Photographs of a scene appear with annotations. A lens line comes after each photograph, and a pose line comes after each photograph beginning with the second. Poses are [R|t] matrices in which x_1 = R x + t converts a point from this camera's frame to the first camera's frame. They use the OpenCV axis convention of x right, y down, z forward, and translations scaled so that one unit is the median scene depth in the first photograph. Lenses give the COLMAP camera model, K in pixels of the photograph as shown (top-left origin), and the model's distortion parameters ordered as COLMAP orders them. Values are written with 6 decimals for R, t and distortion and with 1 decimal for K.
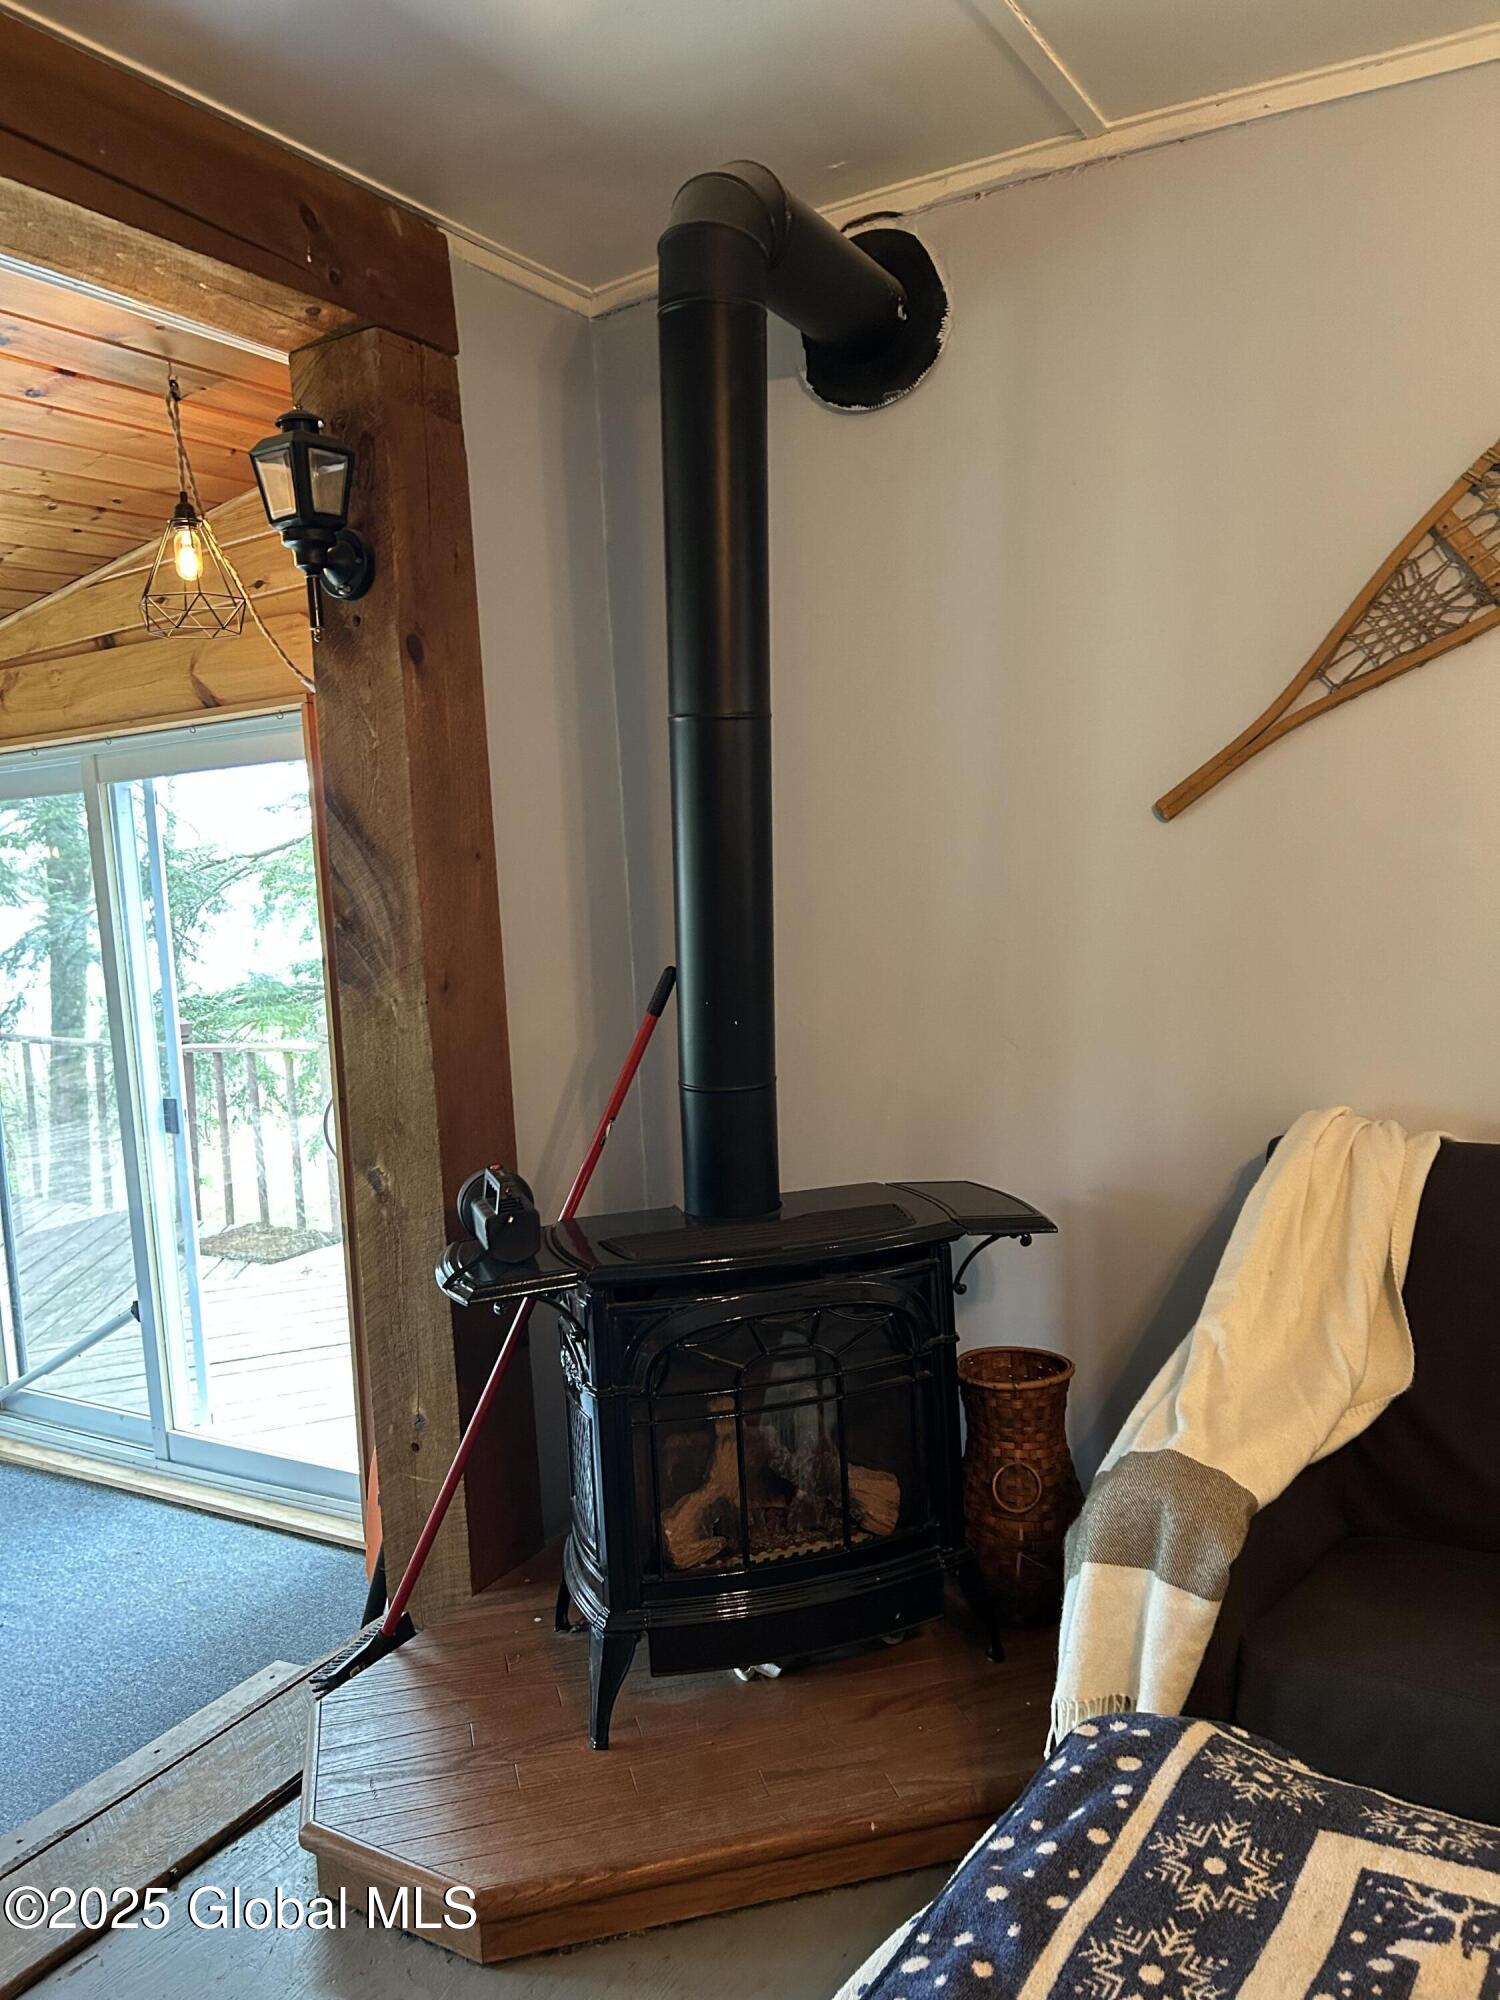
lens RADIAL K [[1494.1, 0, 737.6], [0, 1494.1, 1004.2], [0, 0, 1]] dist [0.061595, -0.064665]
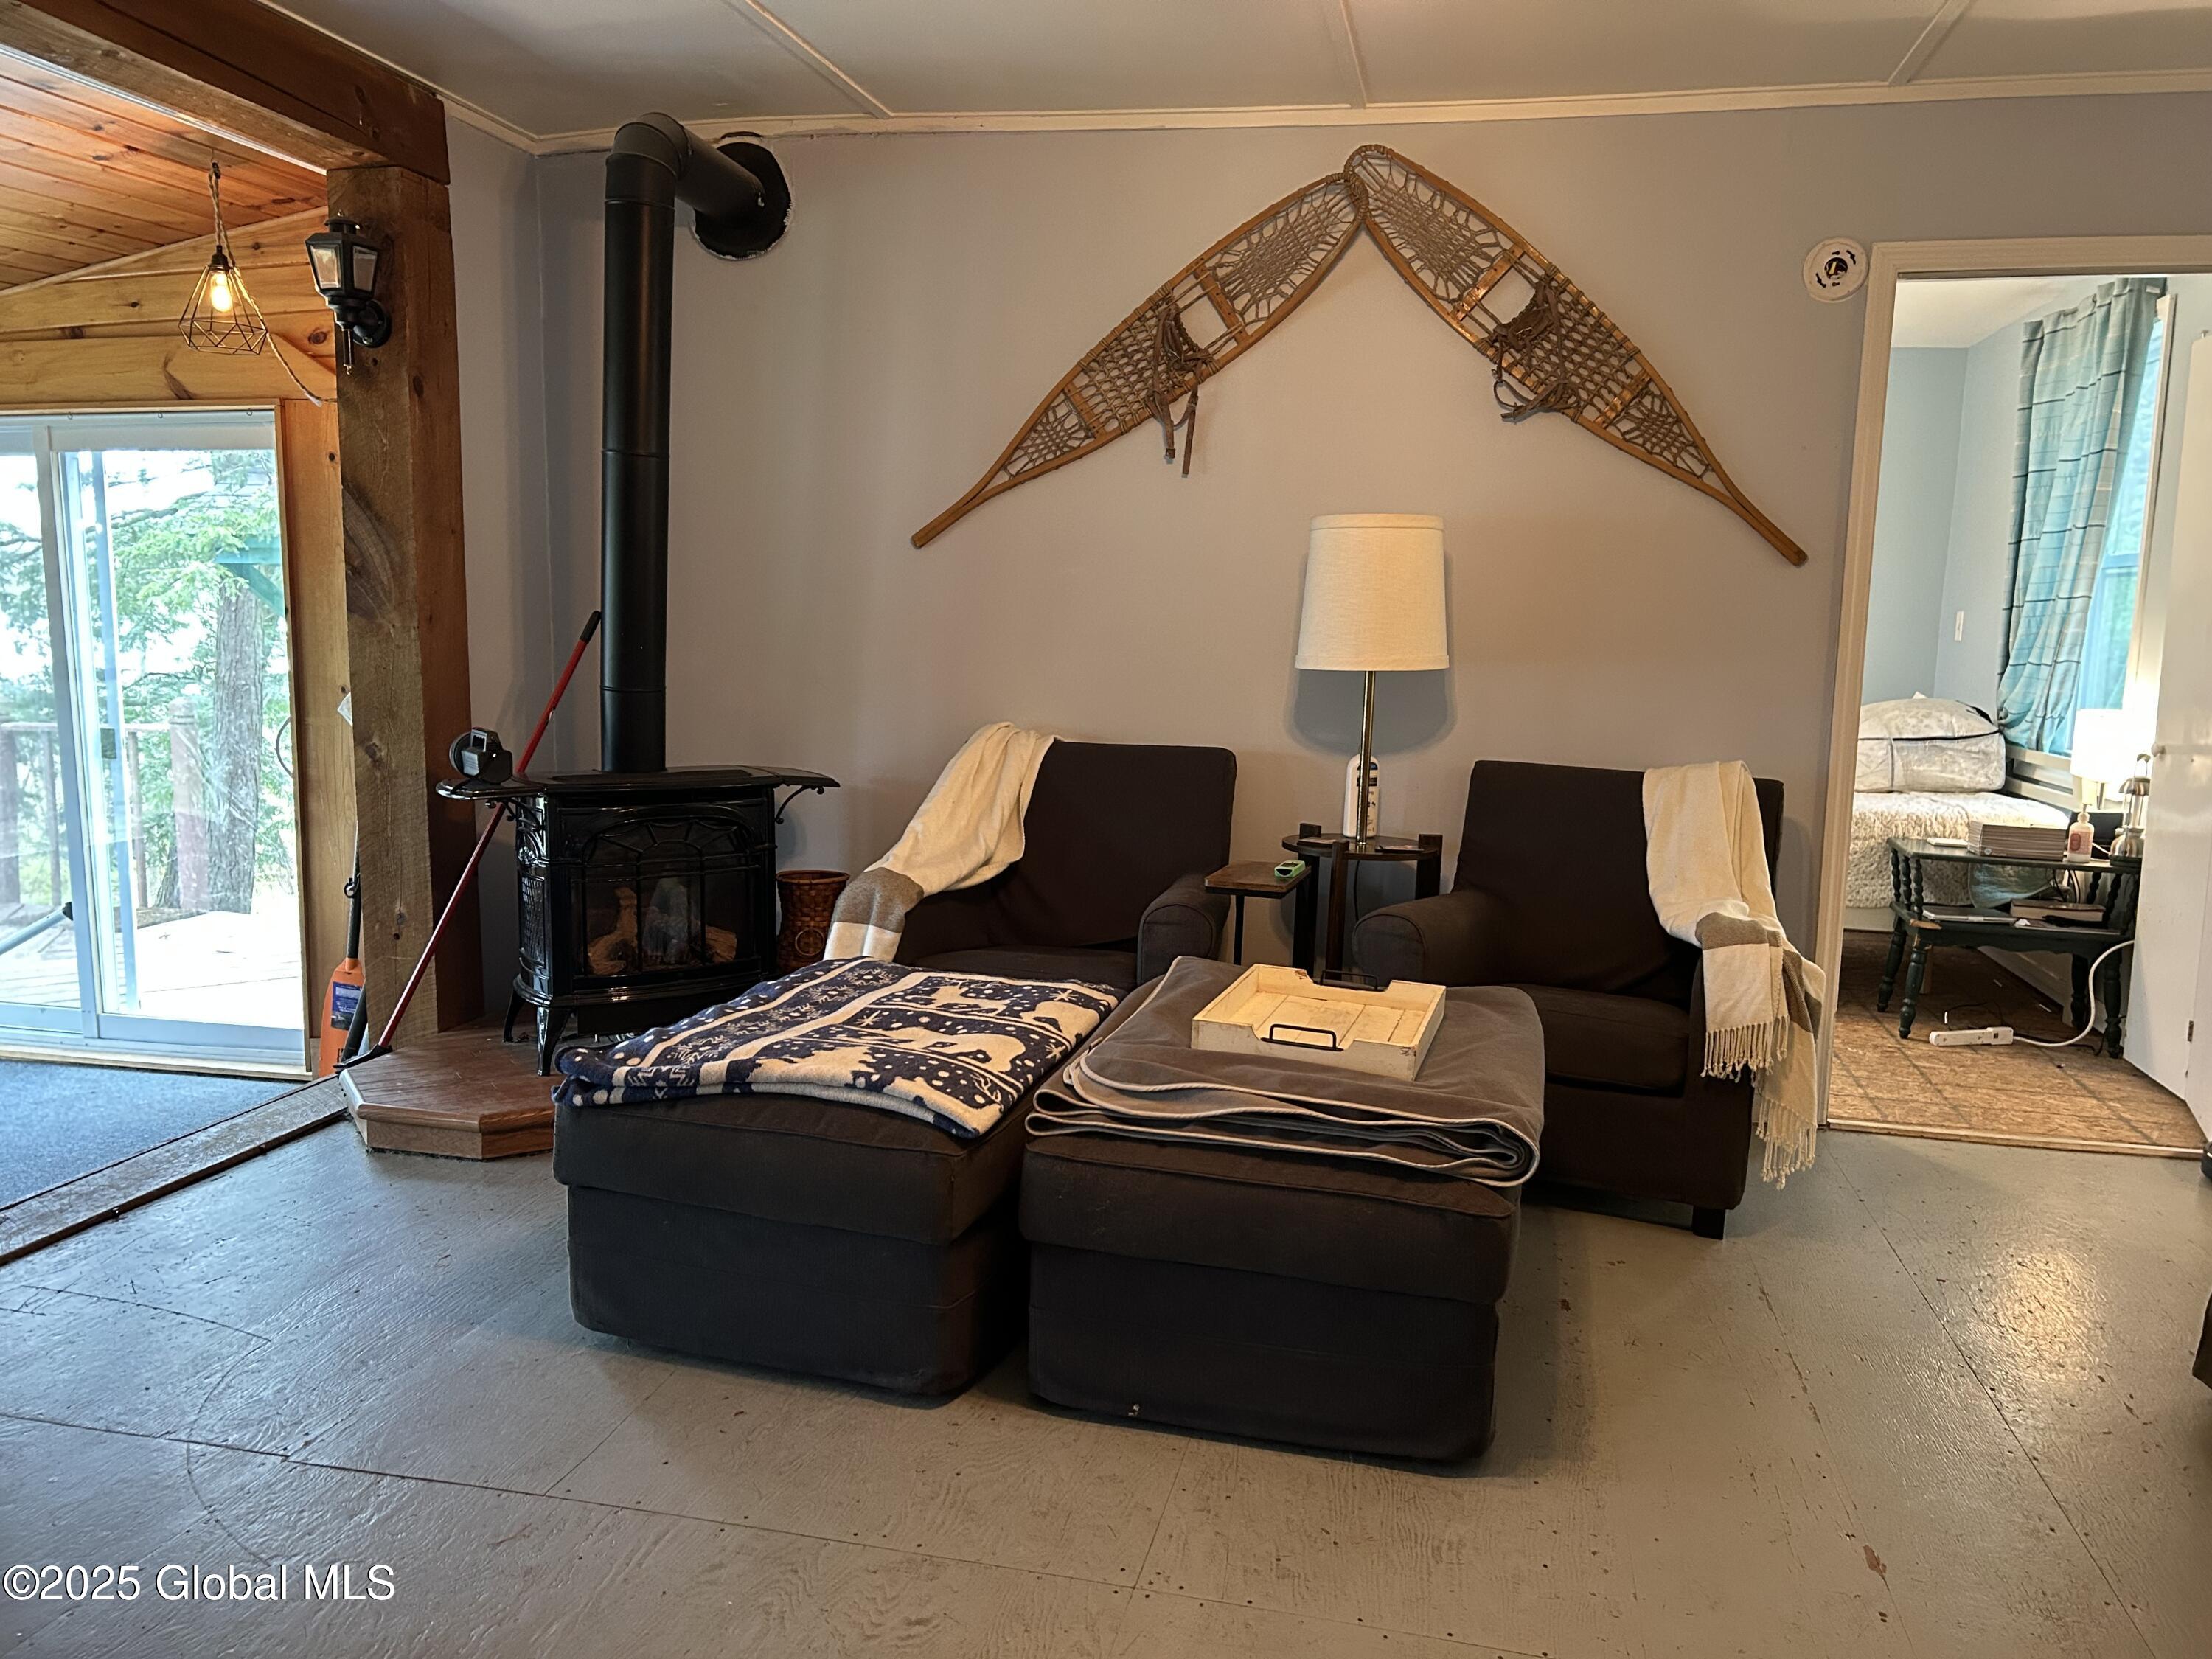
lens RADIAL K [[1651.7, 0, 1110.9], [0, 1651.7, 838.8], [0, 0, 1]] dist [0.063138, -0.057248]
pose [[0.949802, 0.028171, 0.311580, -0.068454], [-0.037693, 0.998987, 0.024580, 0.144574], [-0.310572, -0.035091, 0.949902, -0.799561]]
